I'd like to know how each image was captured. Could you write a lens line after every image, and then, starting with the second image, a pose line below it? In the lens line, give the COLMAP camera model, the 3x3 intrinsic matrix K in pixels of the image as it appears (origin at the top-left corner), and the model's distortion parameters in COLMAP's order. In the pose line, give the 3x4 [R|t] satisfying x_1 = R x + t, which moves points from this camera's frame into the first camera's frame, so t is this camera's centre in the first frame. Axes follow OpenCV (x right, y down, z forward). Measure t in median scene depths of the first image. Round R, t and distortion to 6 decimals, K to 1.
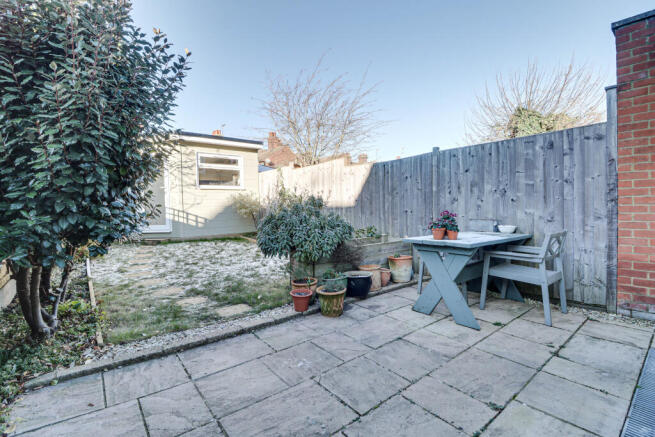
lens RADIAL K [[315.5, 0, 329.3], [0, 315.5, 217.7], [0, 0, 1]] dist [-0.013848, -0.002749]
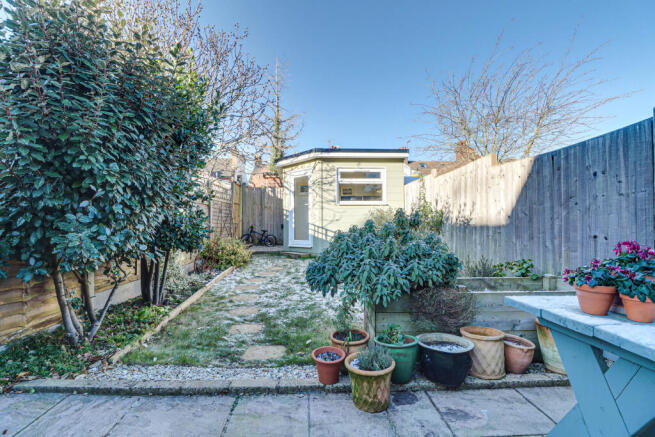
lens RADIAL K [[315.5, 0, 308.2], [0, 315.5, 221.5], [0, 0, 1]] dist [-0.013848, -0.002749]
pose [[0.791592, 0.010104, -0.610967, 0.180336], [-0.035324, 0.998948, -0.029247, -0.013426], [0.610028, 0.044734, 0.791116, 0.282090]]
